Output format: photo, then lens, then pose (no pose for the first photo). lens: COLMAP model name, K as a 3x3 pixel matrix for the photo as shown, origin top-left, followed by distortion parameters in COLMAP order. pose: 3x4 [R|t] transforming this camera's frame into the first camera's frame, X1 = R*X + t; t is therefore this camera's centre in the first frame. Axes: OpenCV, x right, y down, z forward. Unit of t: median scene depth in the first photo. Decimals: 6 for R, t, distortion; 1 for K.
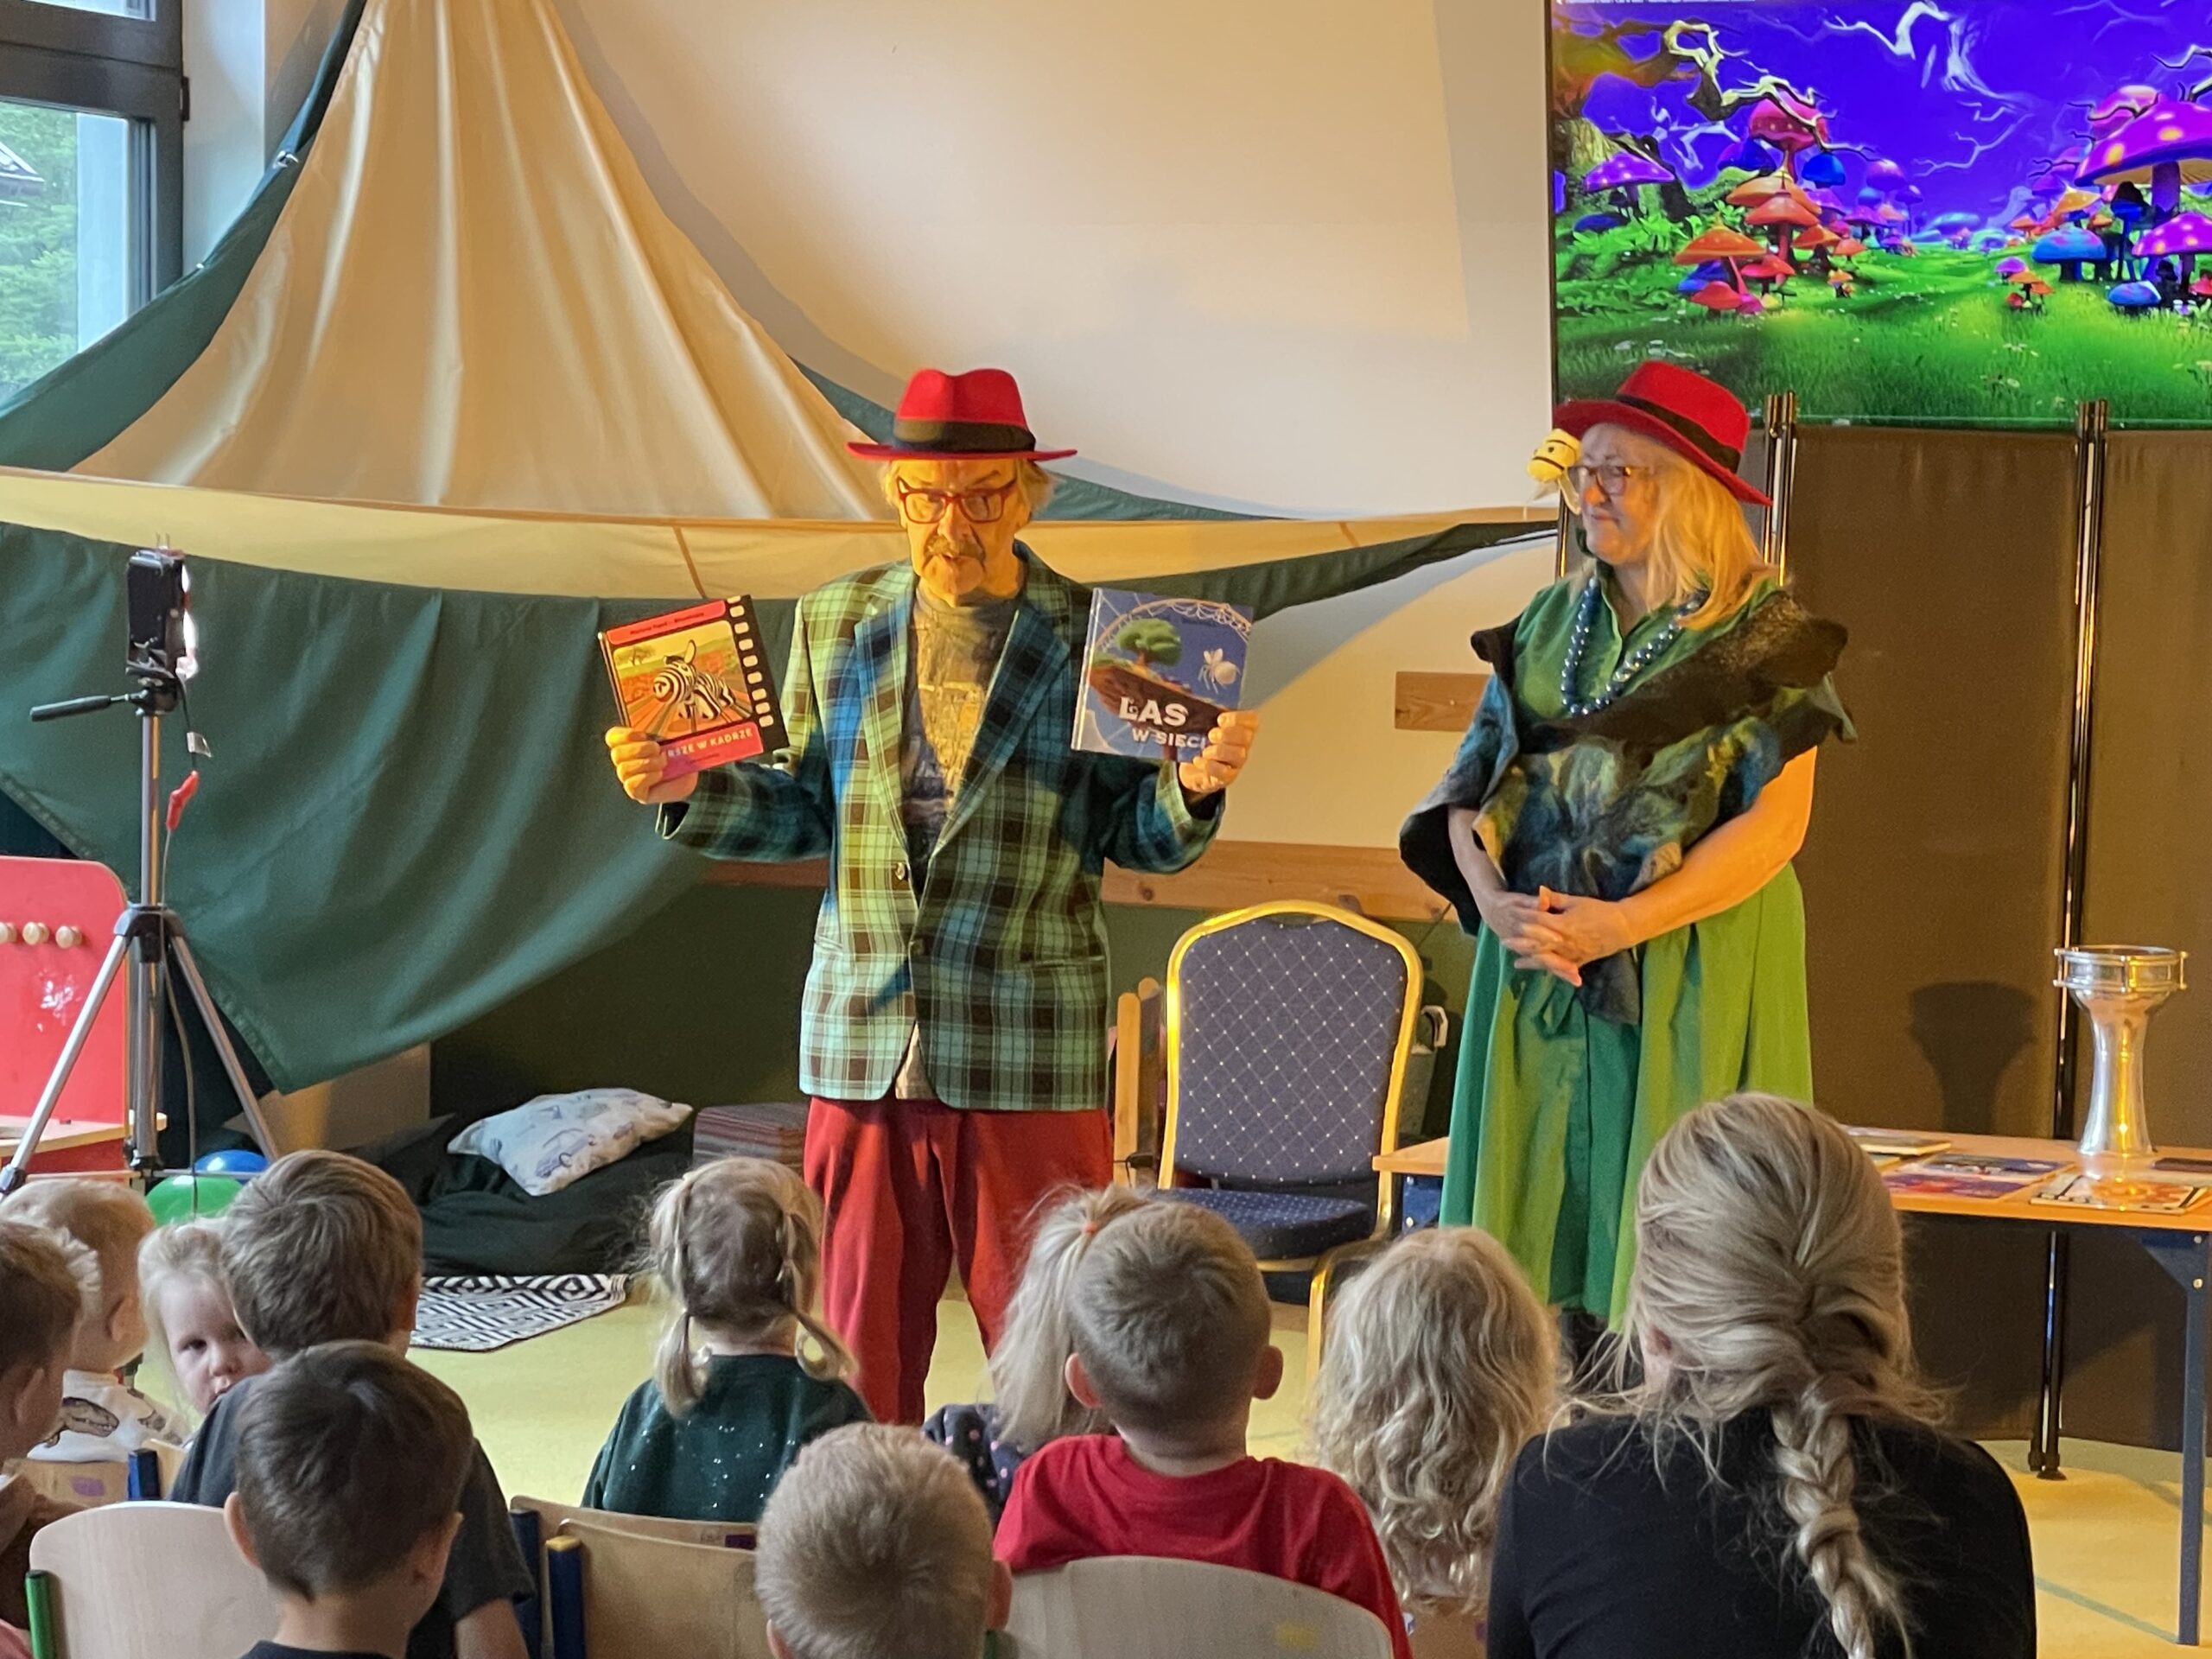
lens RADIAL K [[5281.0, 0, 1118.7], [0, 5281.0, 840.8], [0, 0, 1]] dist [0.059881, 0.427008]
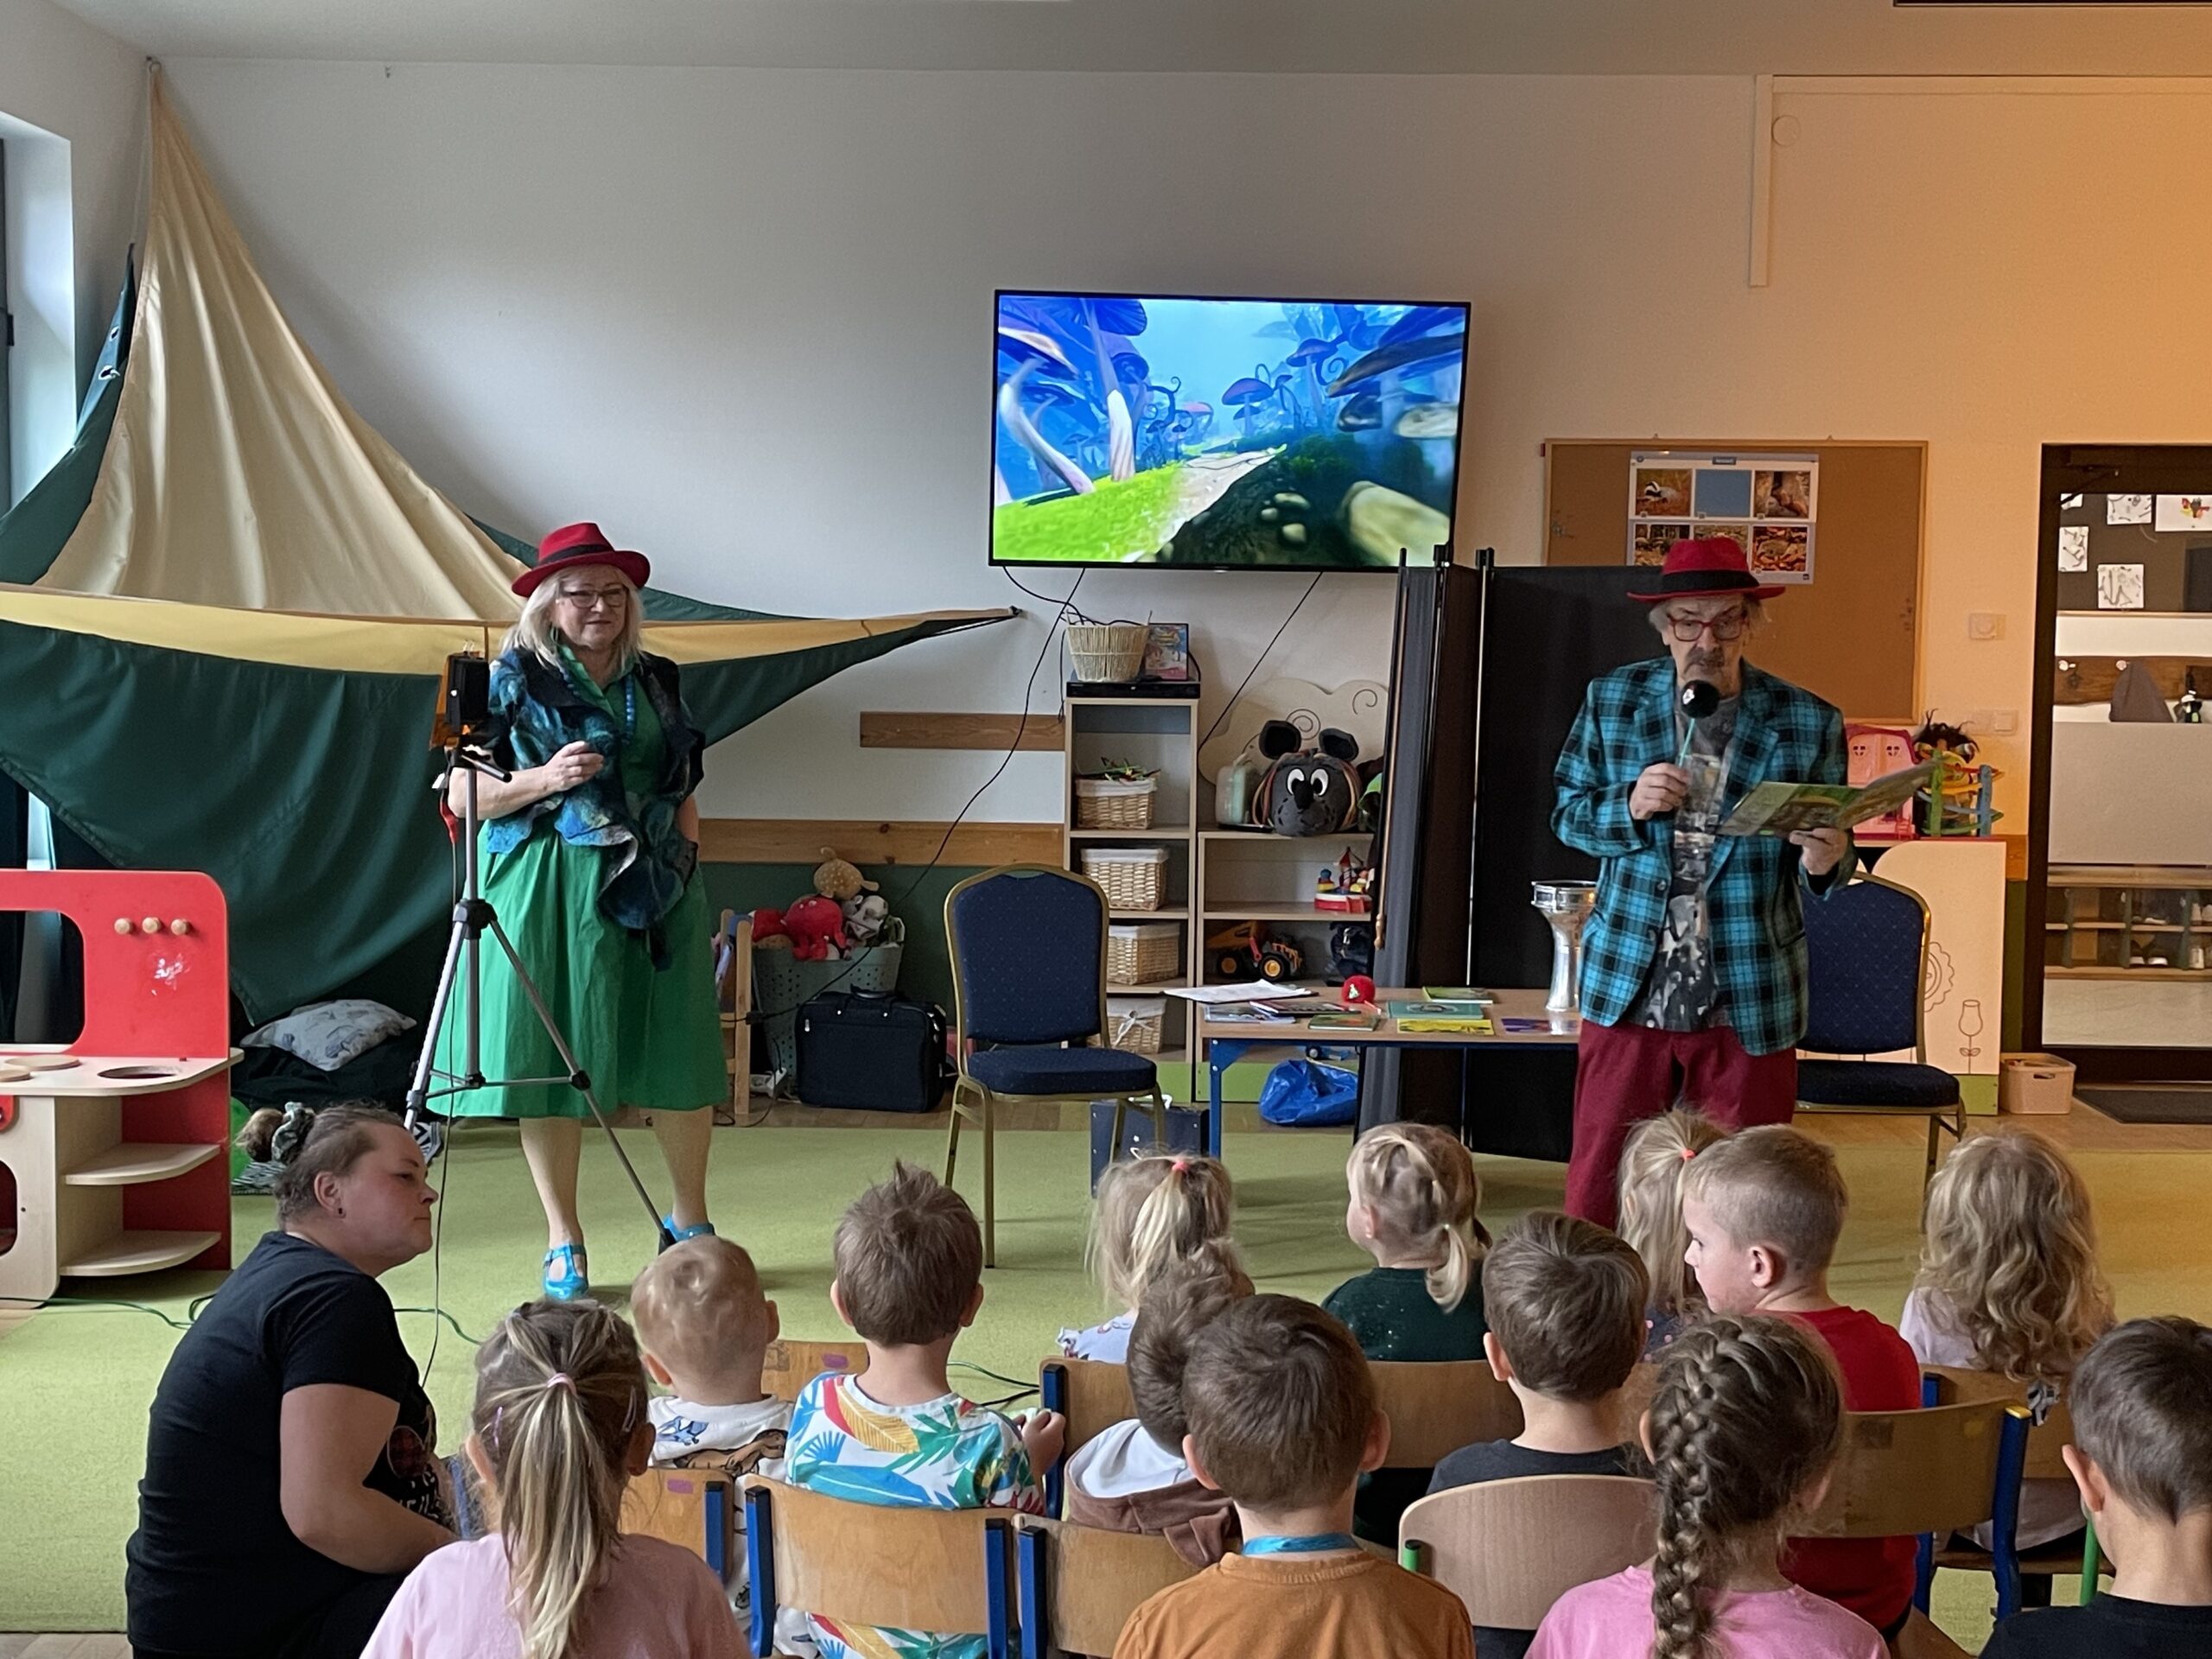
lens RADIAL K [[2728.0, 0, 1107.2], [0, 2728.0, 900.4], [0, 0, 1]] dist [0.010473, 0.031827]
pose [[0.916269, -0.047113, 0.397784, -0.234547], [0.027978, 0.998161, 0.053775, -0.018785], [-0.399586, -0.038143, 0.915902, 0.217993]]
